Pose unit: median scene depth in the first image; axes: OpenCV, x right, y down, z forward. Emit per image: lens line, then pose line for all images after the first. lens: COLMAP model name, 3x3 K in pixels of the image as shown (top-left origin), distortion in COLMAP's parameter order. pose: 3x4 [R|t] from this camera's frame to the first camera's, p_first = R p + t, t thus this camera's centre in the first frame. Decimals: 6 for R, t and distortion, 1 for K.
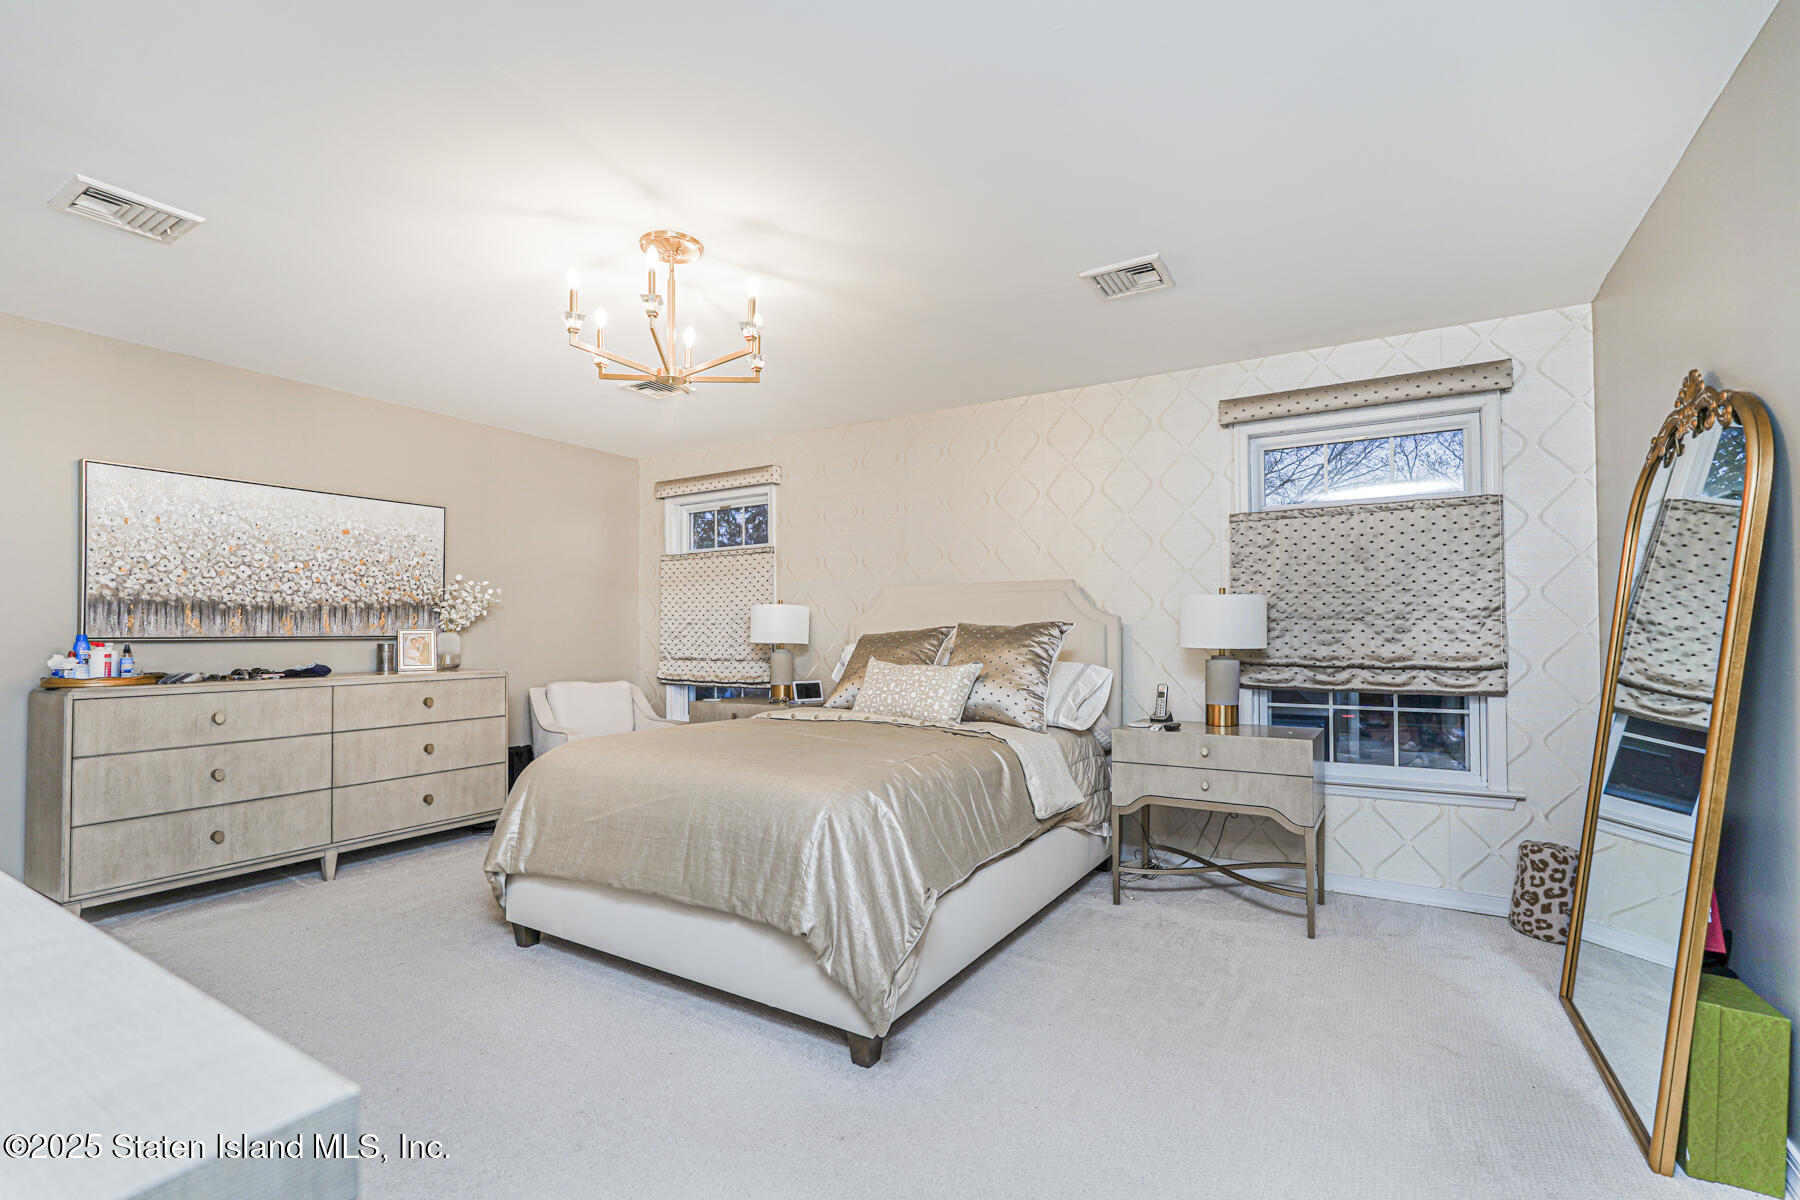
lens RADIAL K [[804.2, 0, 897.9], [0, 804.2, 625.4], [0, 0, 1]] dist [-0.011826, 0.006469]
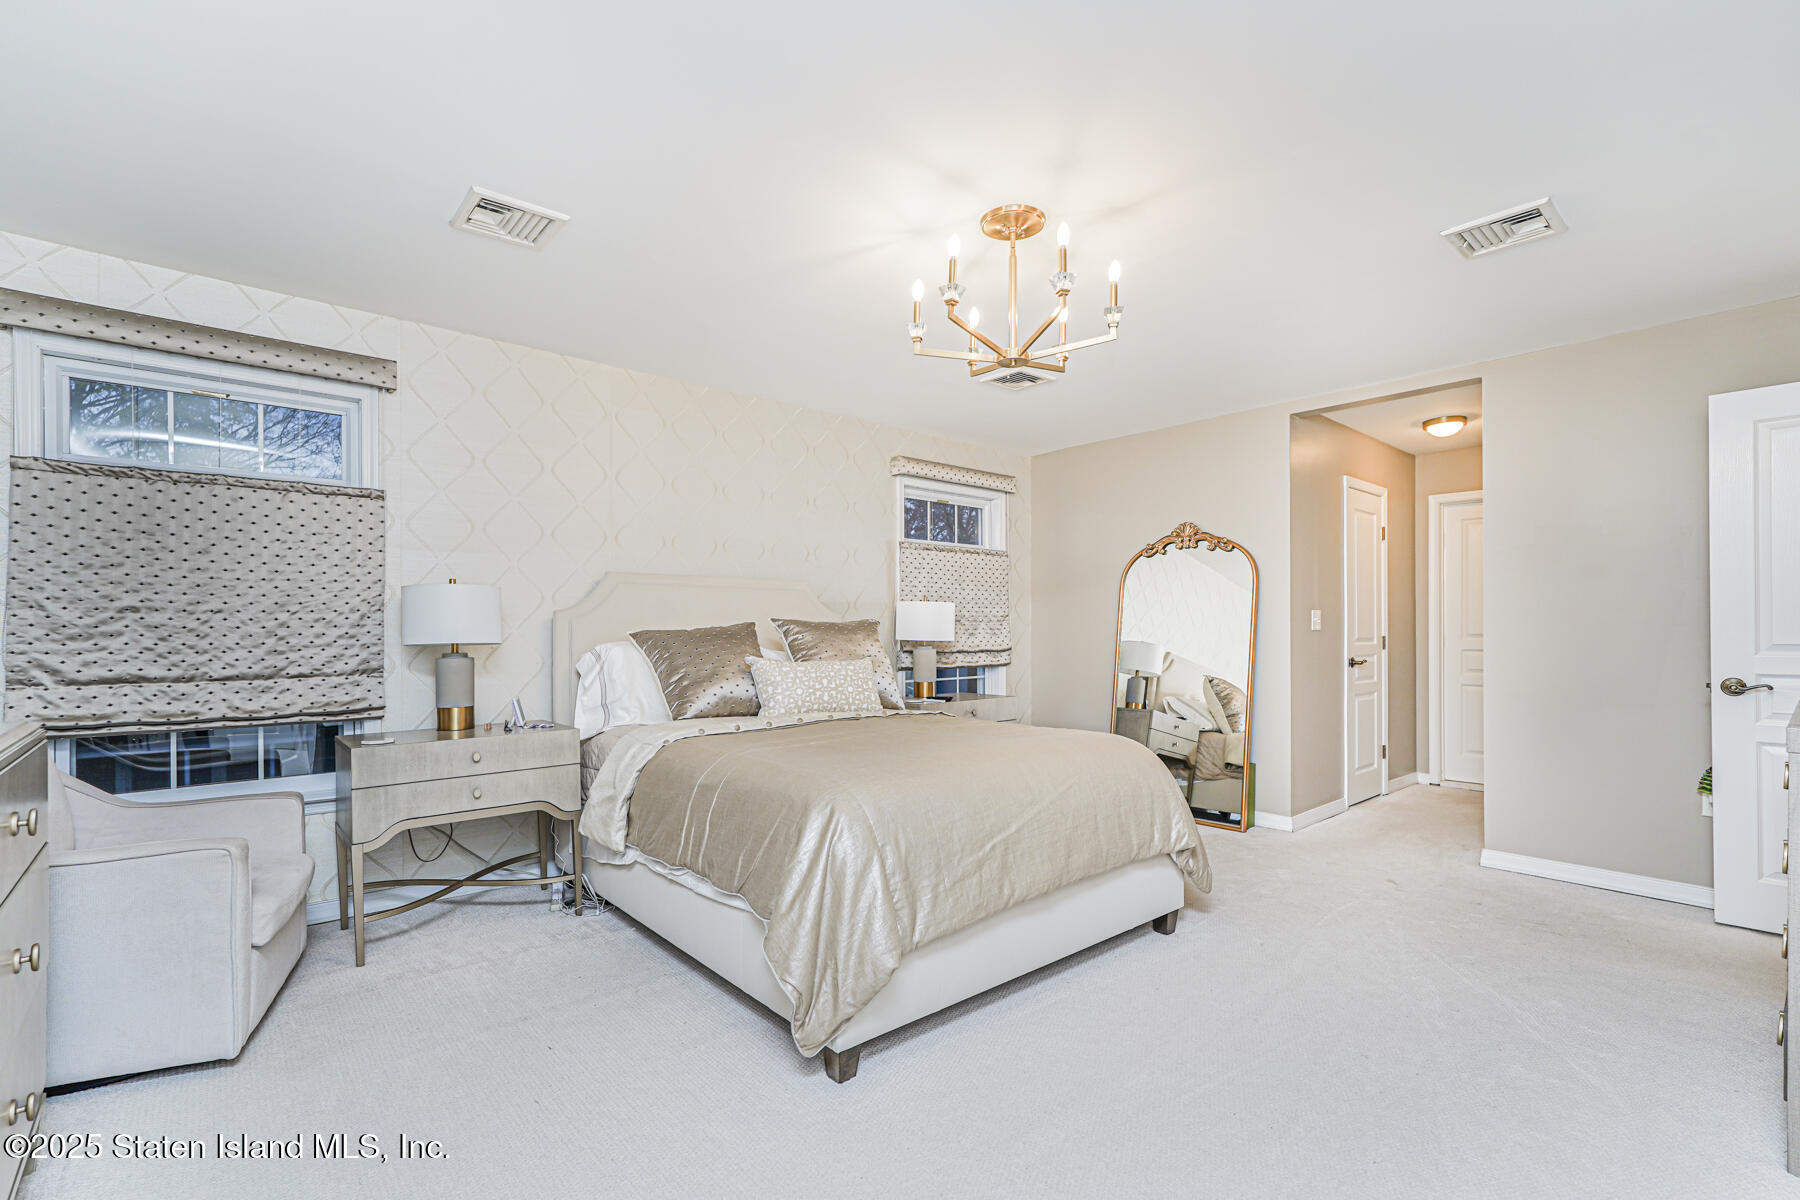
lens RADIAL K [[804.2, 0, 958.4], [0, 804.2, 628.8], [0, 0, 1]] dist [-0.011826, 0.006469]
pose [[0.274683, 0.001615, 0.961533, -0.324837], [-0.012255, 0.999923, 0.001822, 0.001566], [-0.961457, -0.012284, 0.274682, 0.203620]]
